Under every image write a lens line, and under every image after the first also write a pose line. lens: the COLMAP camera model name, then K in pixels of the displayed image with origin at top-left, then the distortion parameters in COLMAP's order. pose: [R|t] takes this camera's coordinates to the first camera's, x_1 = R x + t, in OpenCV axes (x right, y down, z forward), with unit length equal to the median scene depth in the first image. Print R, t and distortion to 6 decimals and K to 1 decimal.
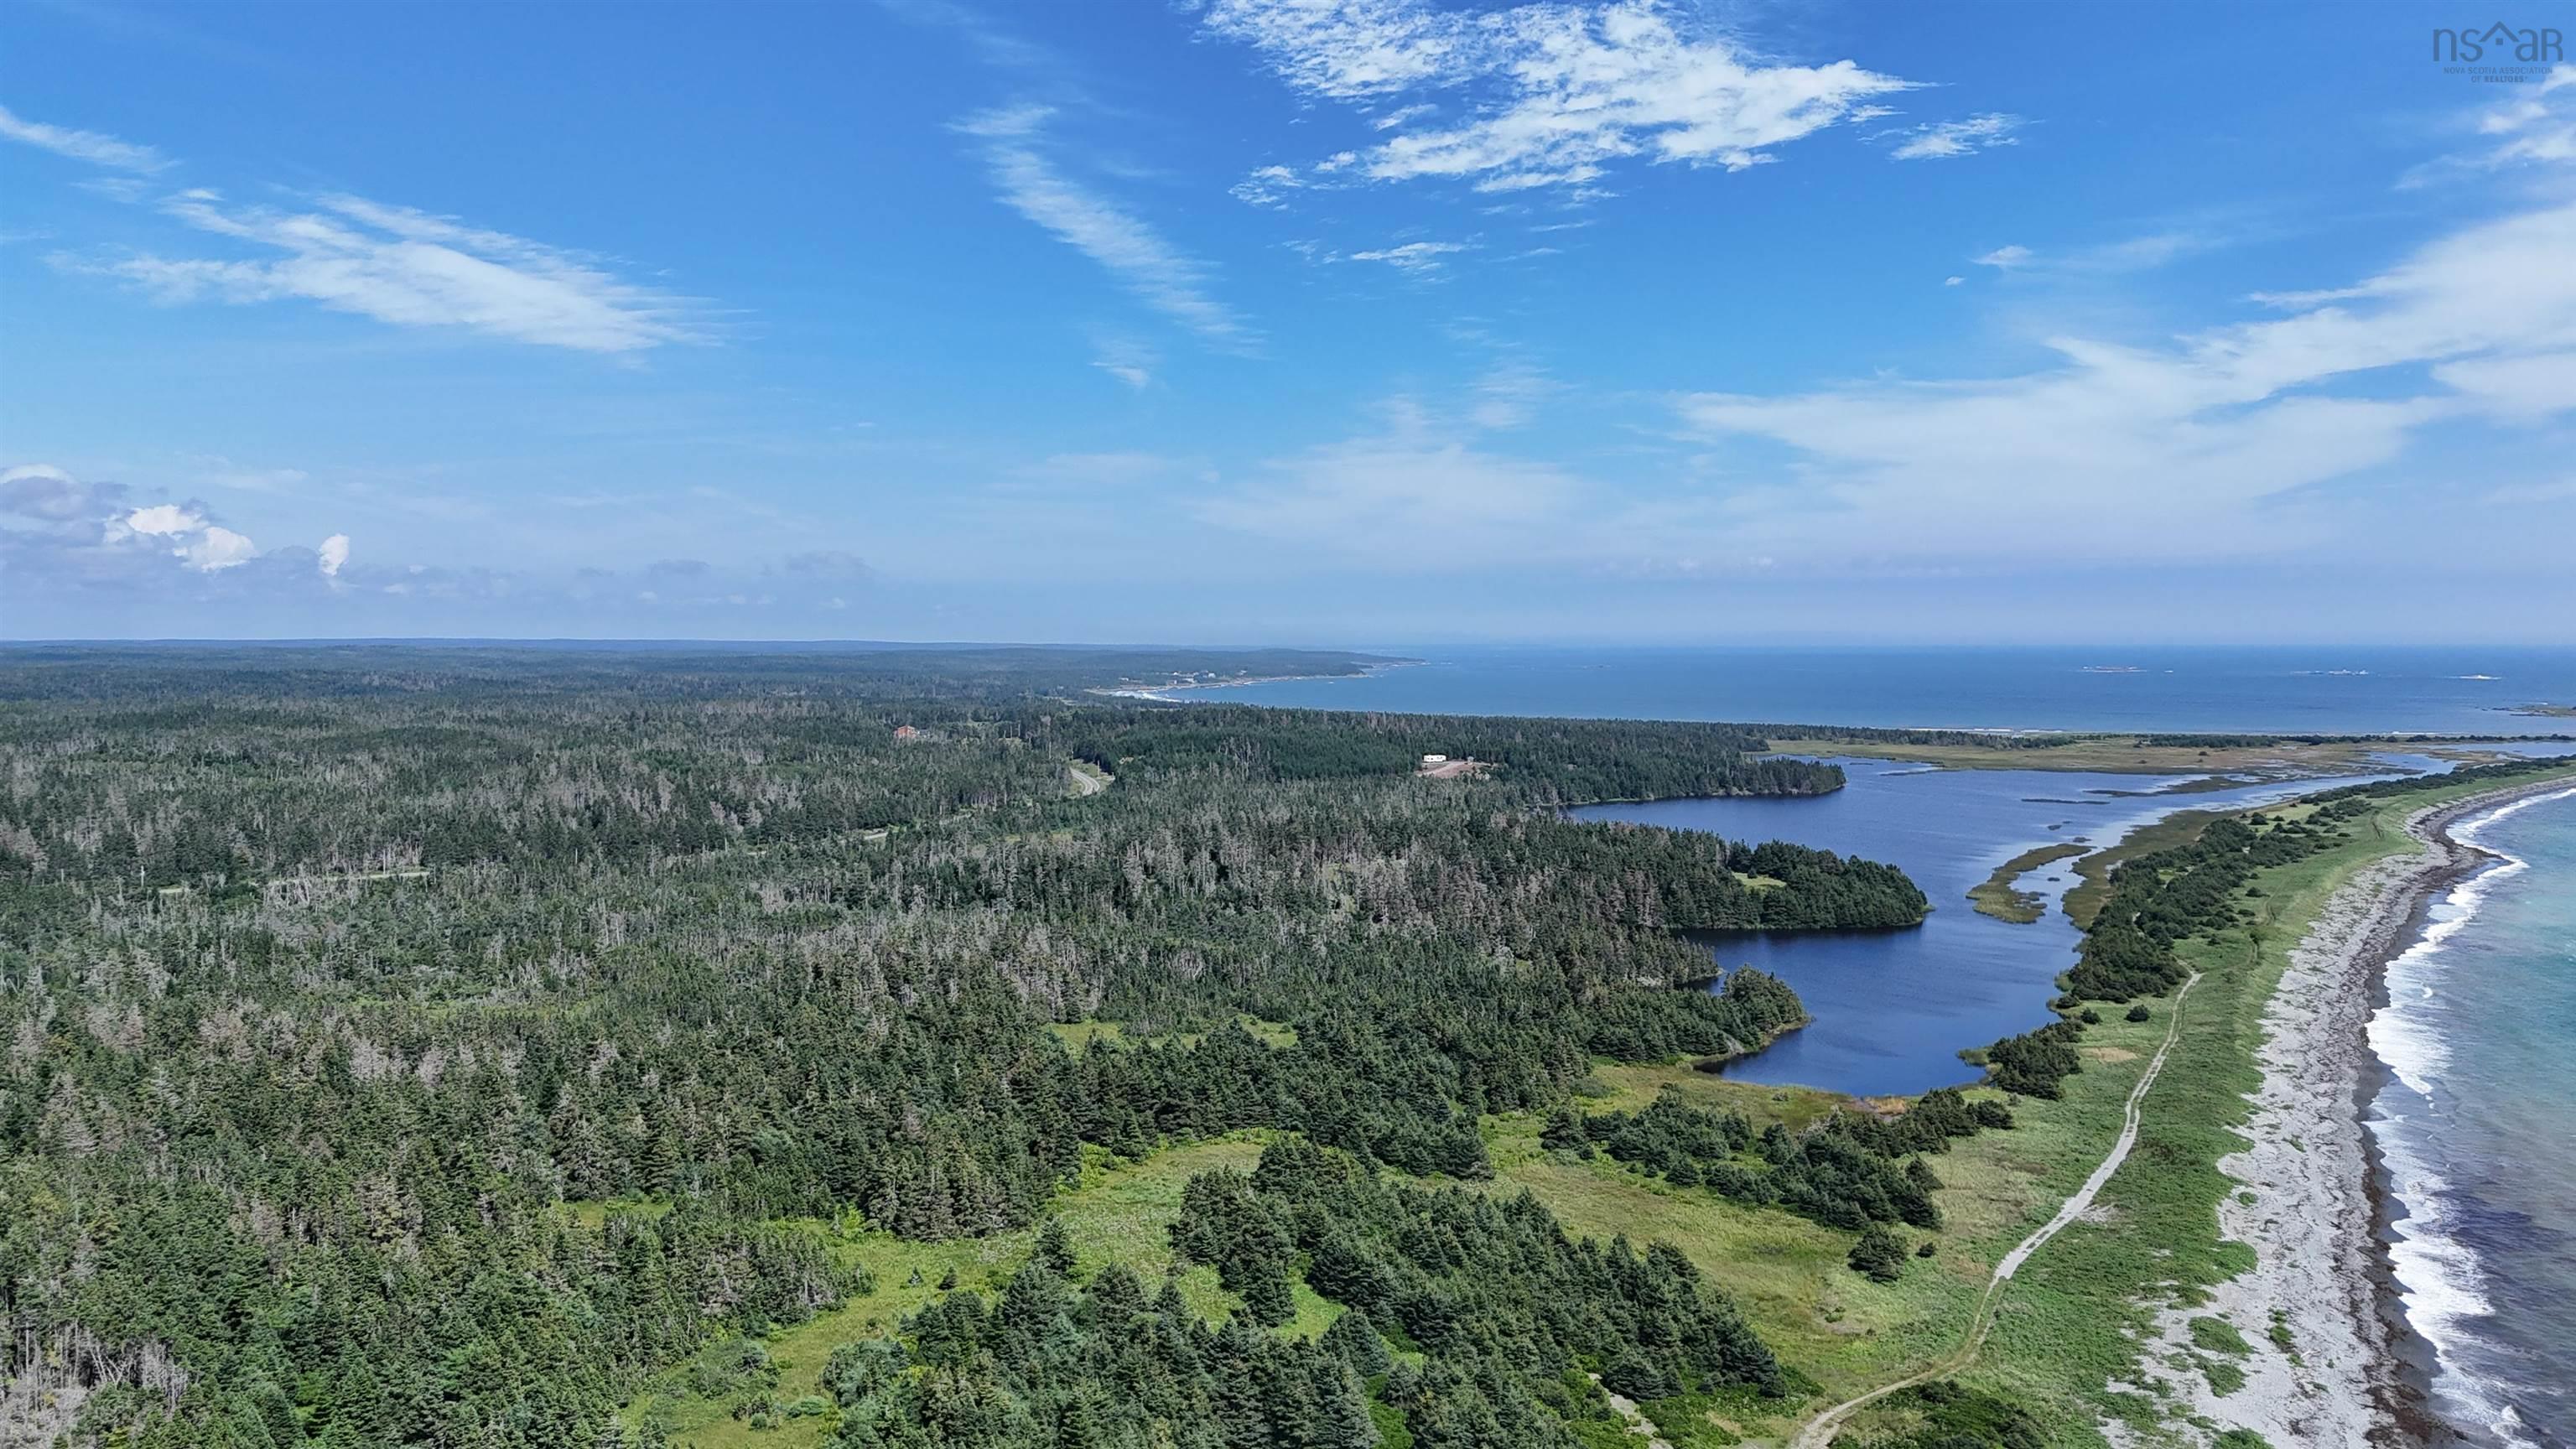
lens RADIAL K [[1911.1, 0, 1288.0], [0, 1911.1, 724.5], [0, 0, 1]] dist [0.068384, -0.069904]
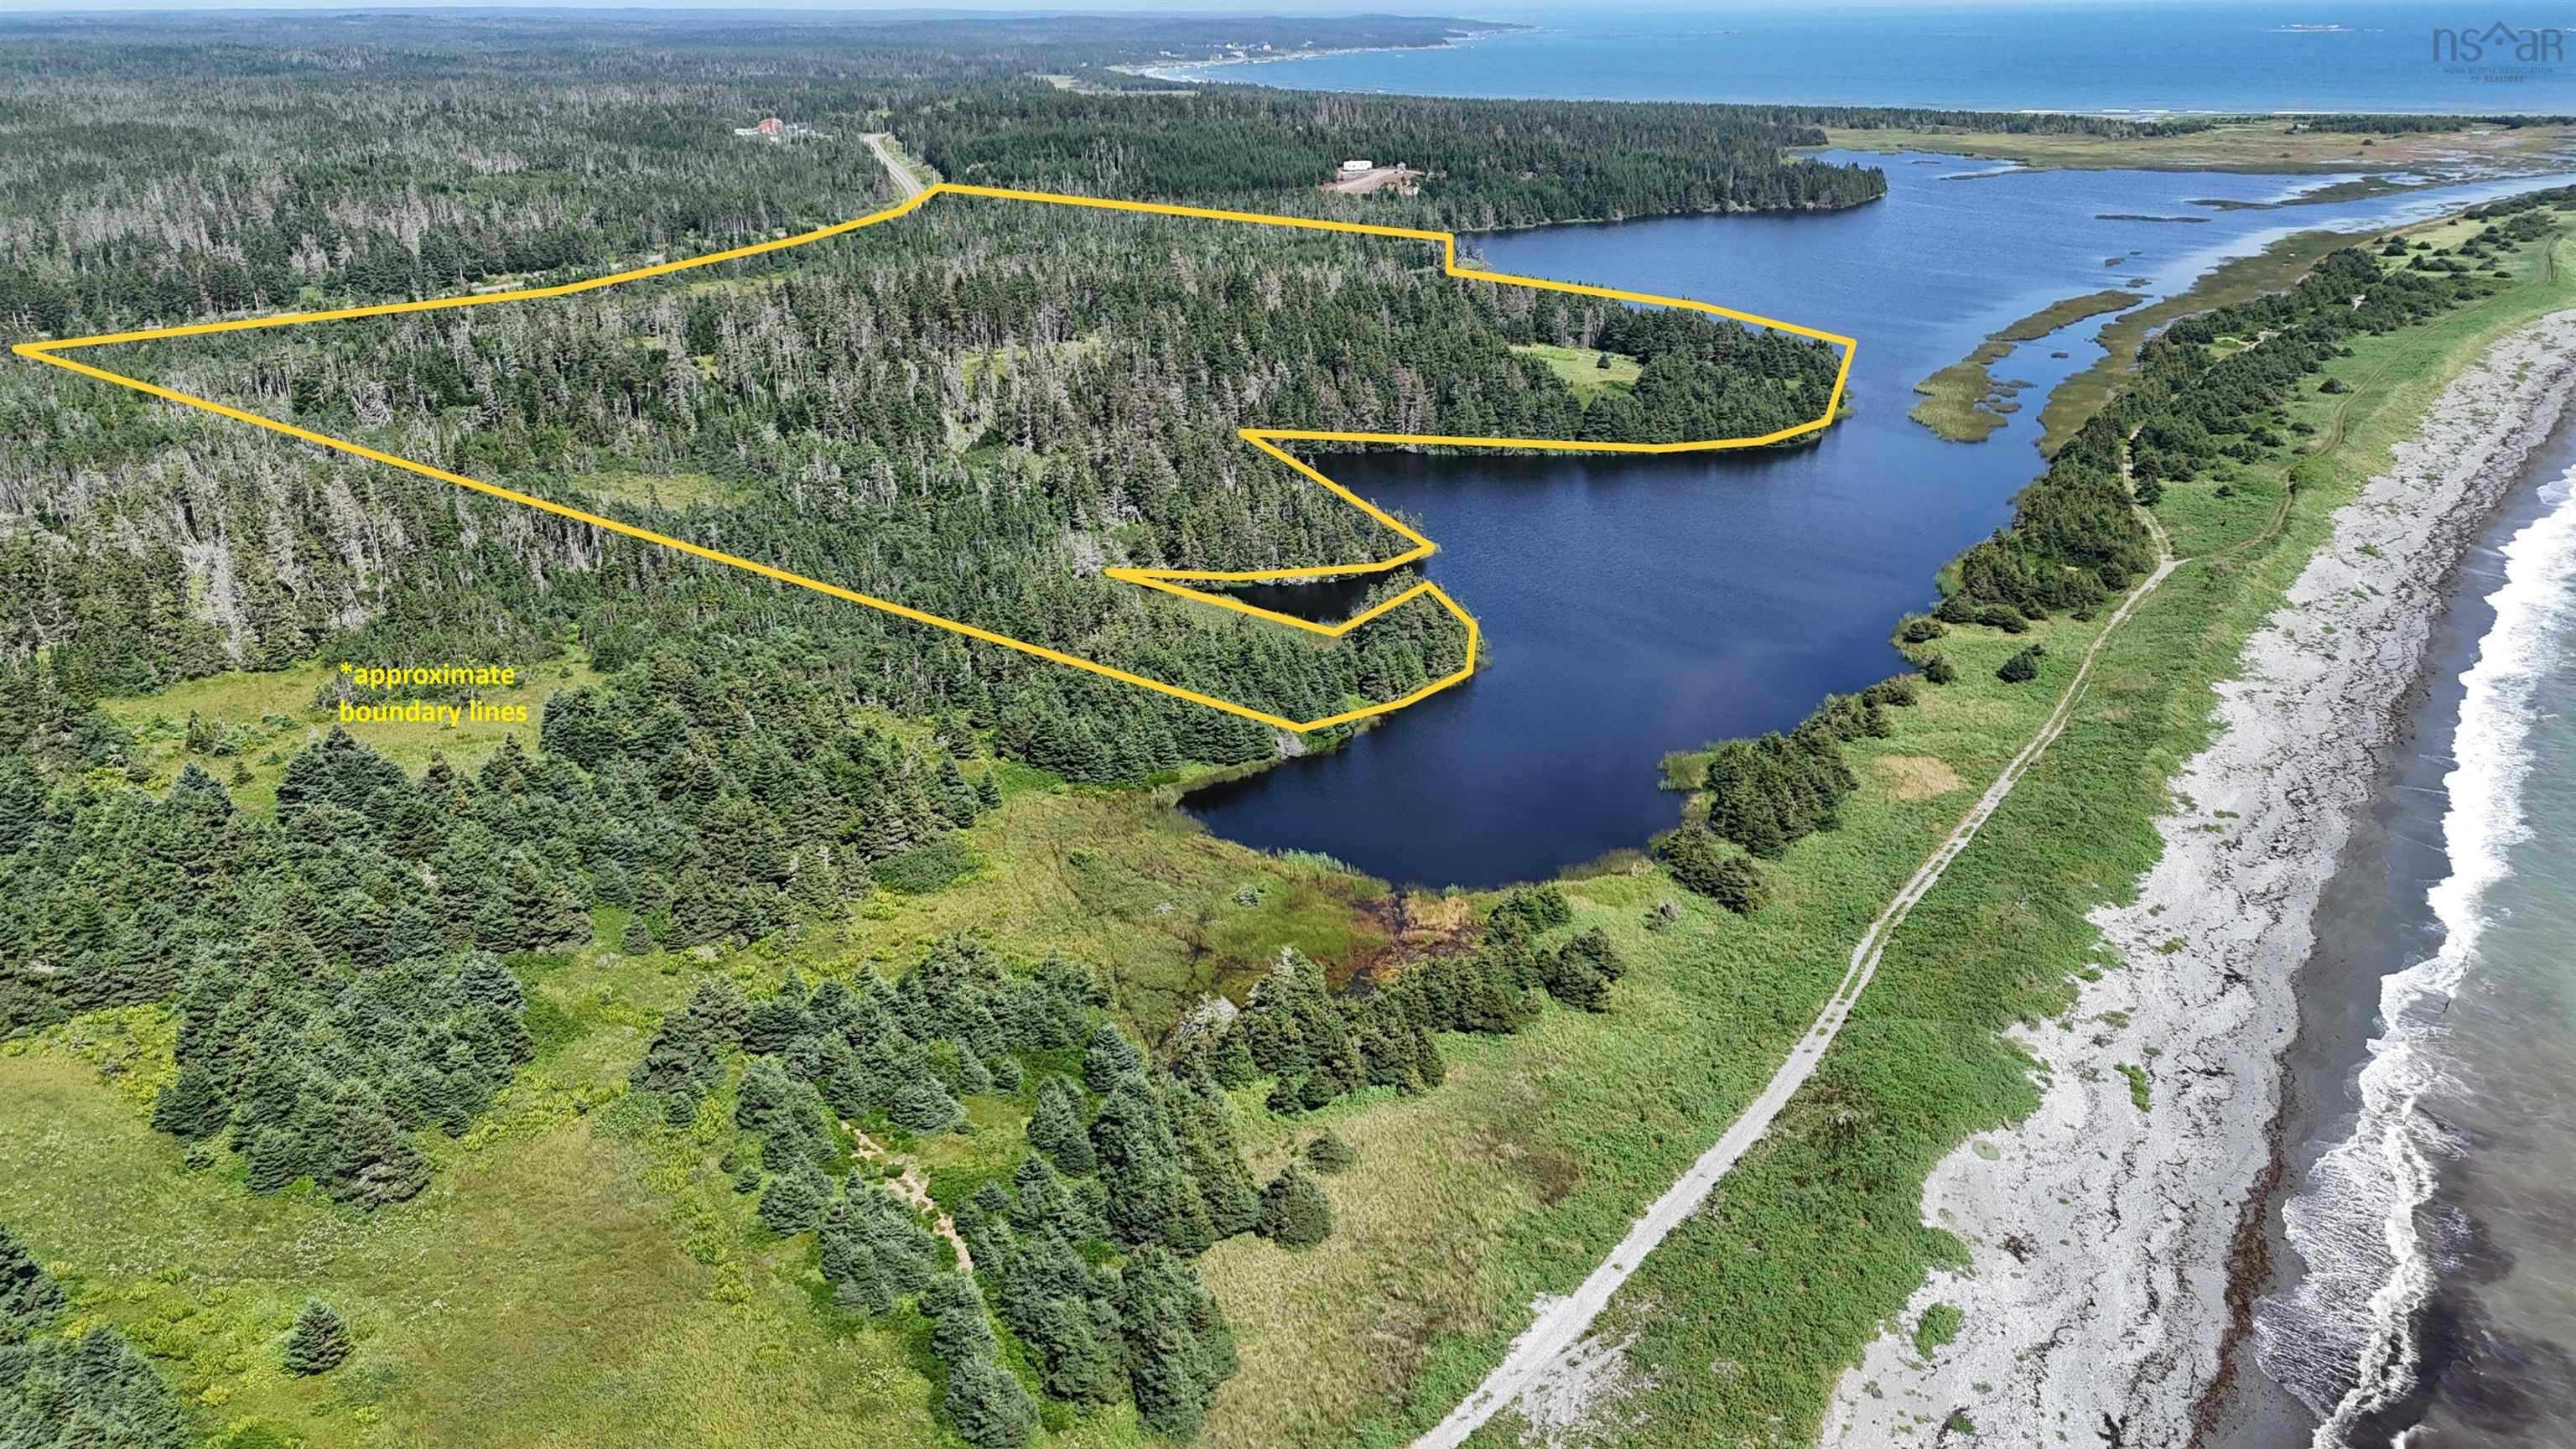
lens RADIAL K [[1911.1, 0, 1288.0], [0, 1911.1, 724.5], [0, 0, 1]] dist [0.068384, -0.069904]
pose [[0.997965, 0.015431, -0.061875, 0.112784], [0.004433, 0.951146, 0.308709, -0.008951], [0.063616, -0.308355, 0.949142, 0.184938]]
